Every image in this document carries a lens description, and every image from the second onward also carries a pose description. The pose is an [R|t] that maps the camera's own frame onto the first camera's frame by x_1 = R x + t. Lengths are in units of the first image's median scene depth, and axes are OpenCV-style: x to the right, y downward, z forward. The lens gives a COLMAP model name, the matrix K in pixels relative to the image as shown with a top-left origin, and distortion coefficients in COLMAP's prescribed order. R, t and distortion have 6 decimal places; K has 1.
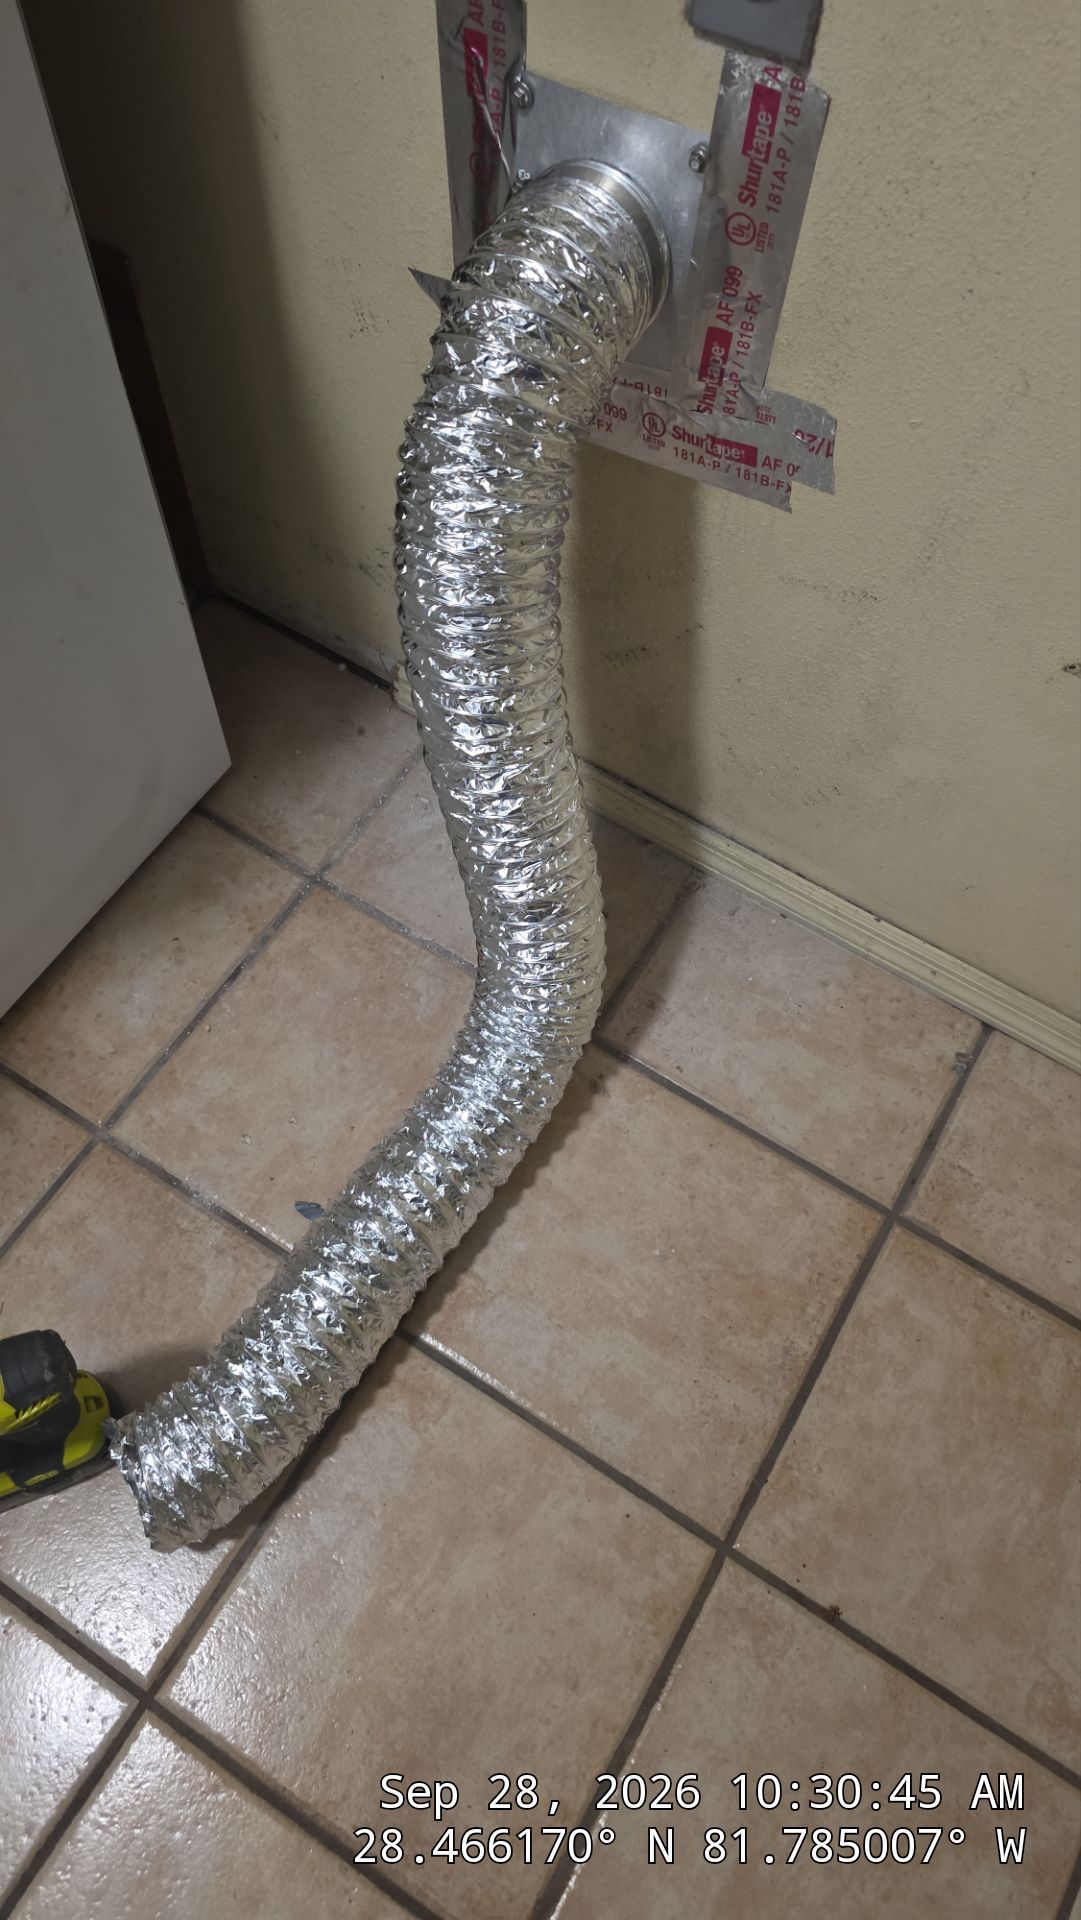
lens RADIAL K [[1284.3, 0, 540.5], [0, 1284.3, 960.0], [0, 0, 1]] dist [0.061795, -0.061869]
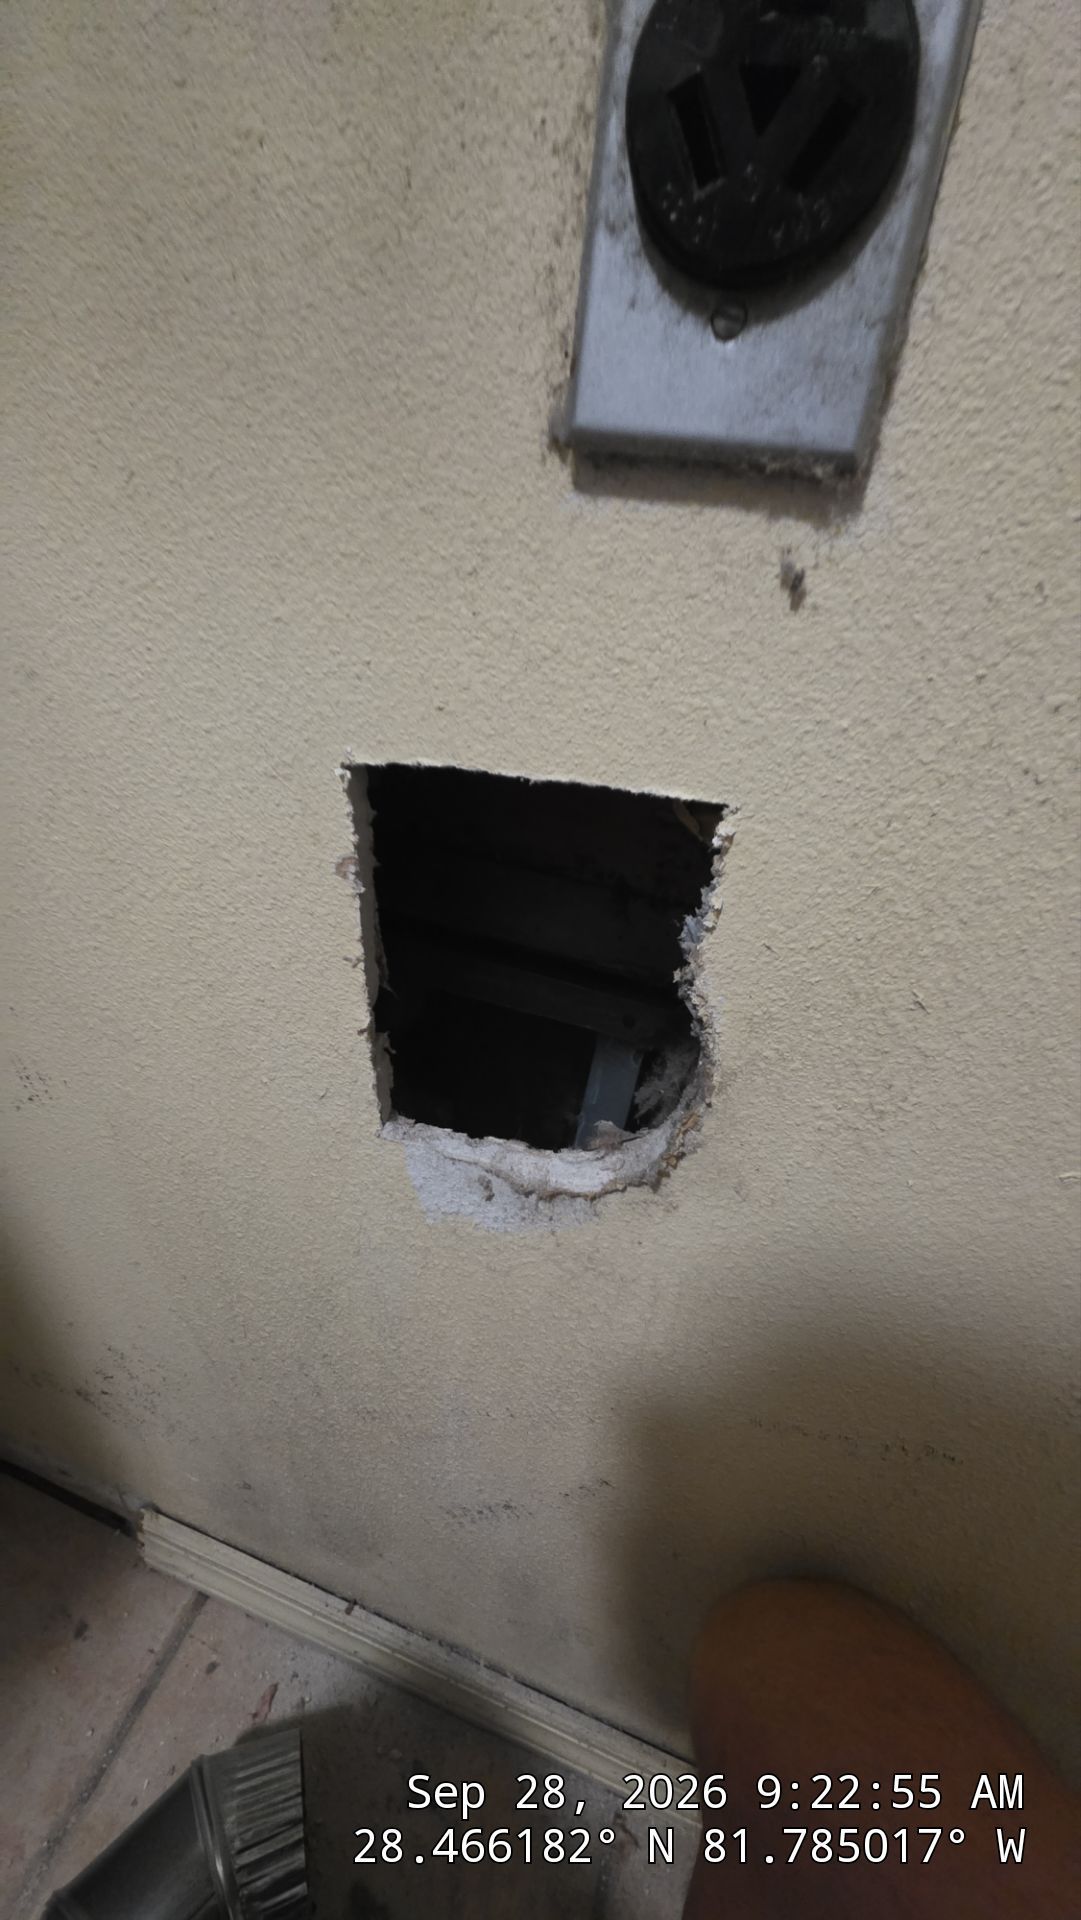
lens RADIAL K [[782.1, 0, 540.5], [0, 782.1, 960.0], [0, 0, 1]] dist [-0.000579, -0.000052]
pose [[0.968785, -0.057097, 0.241238, 0.016549], [0.179960, 0.831255, -0.525956, -0.237317], [-0.170500, 0.552951, 0.815582, 0.488882]]
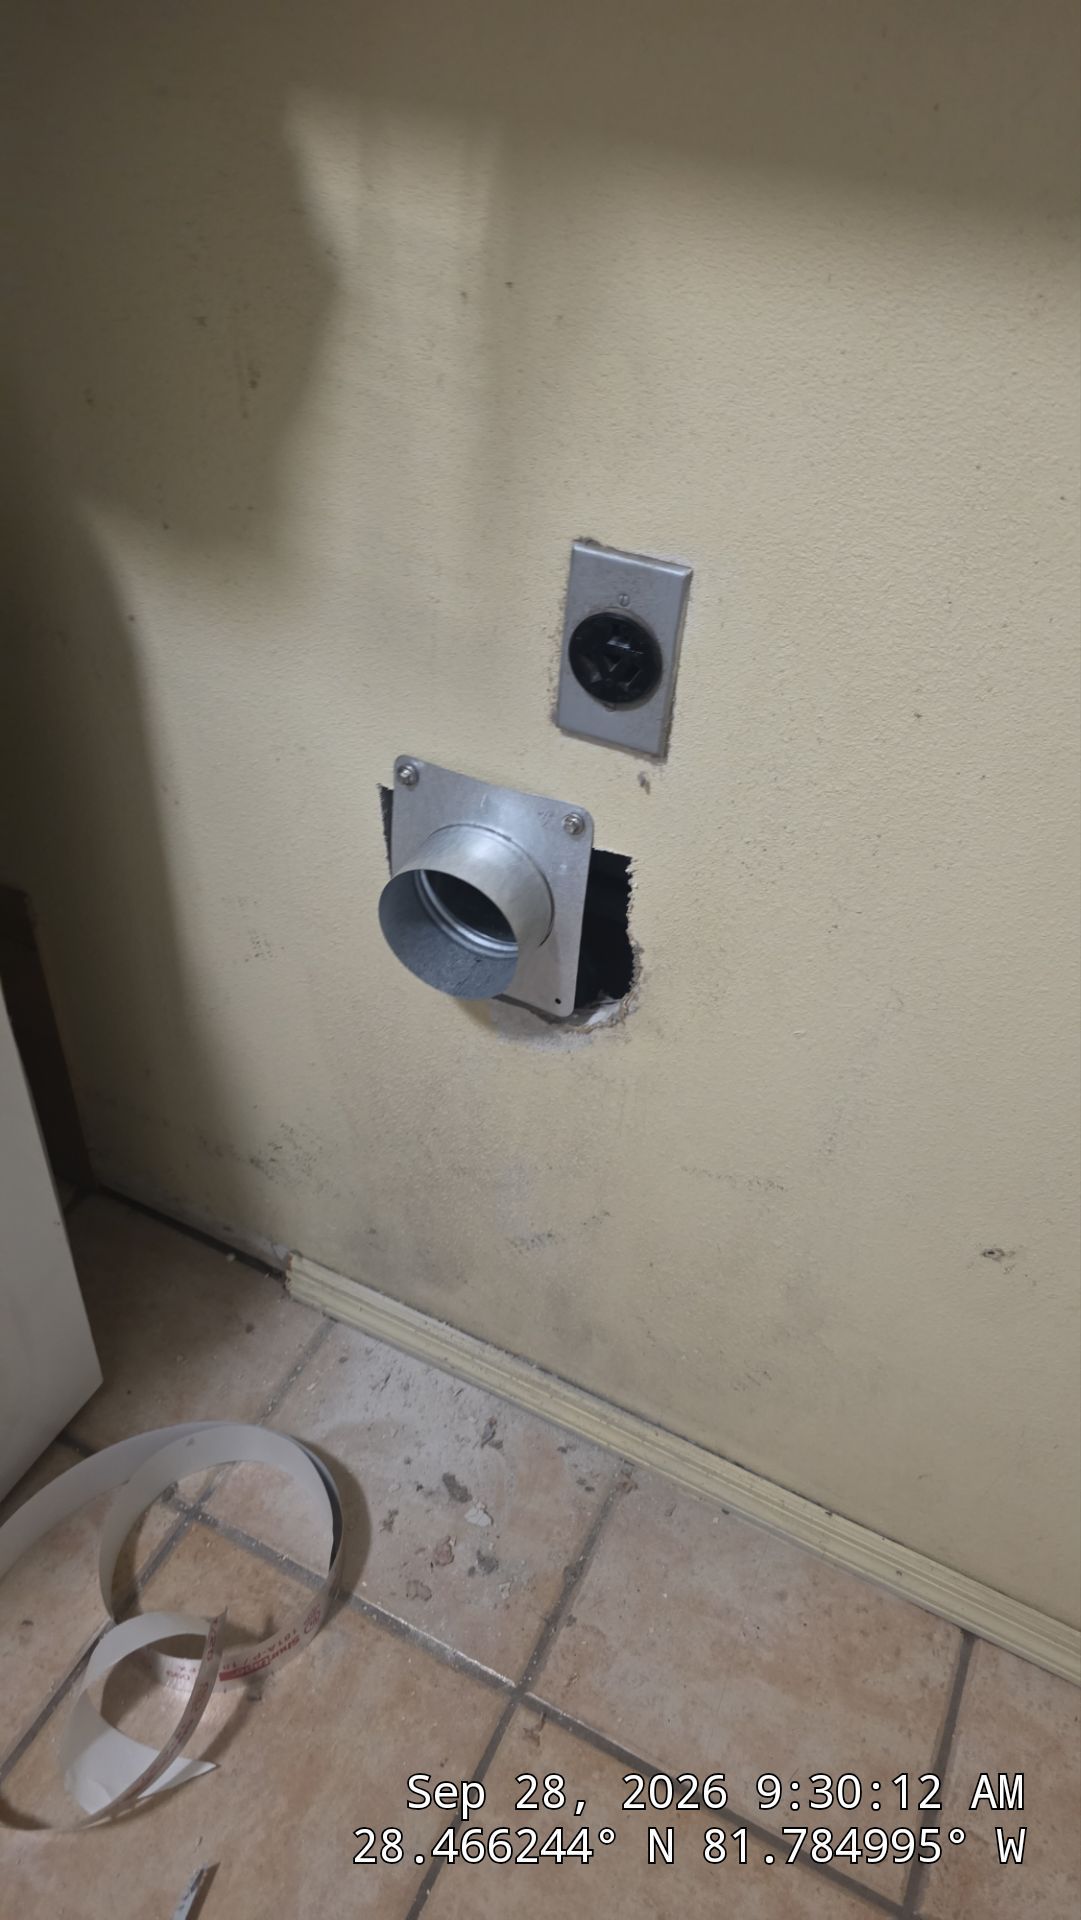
lens RADIAL K [[1281.7, 0, 556.6], [0, 1281.7, 959.4], [0, 0, 1]] dist [0.064108, -0.077869]
pose [[0.993941, -0.042702, 0.101285, -0.003275], [0.077895, 0.923770, -0.374942, -0.064959], [-0.077554, 0.380560, 0.921499, 0.032166]]
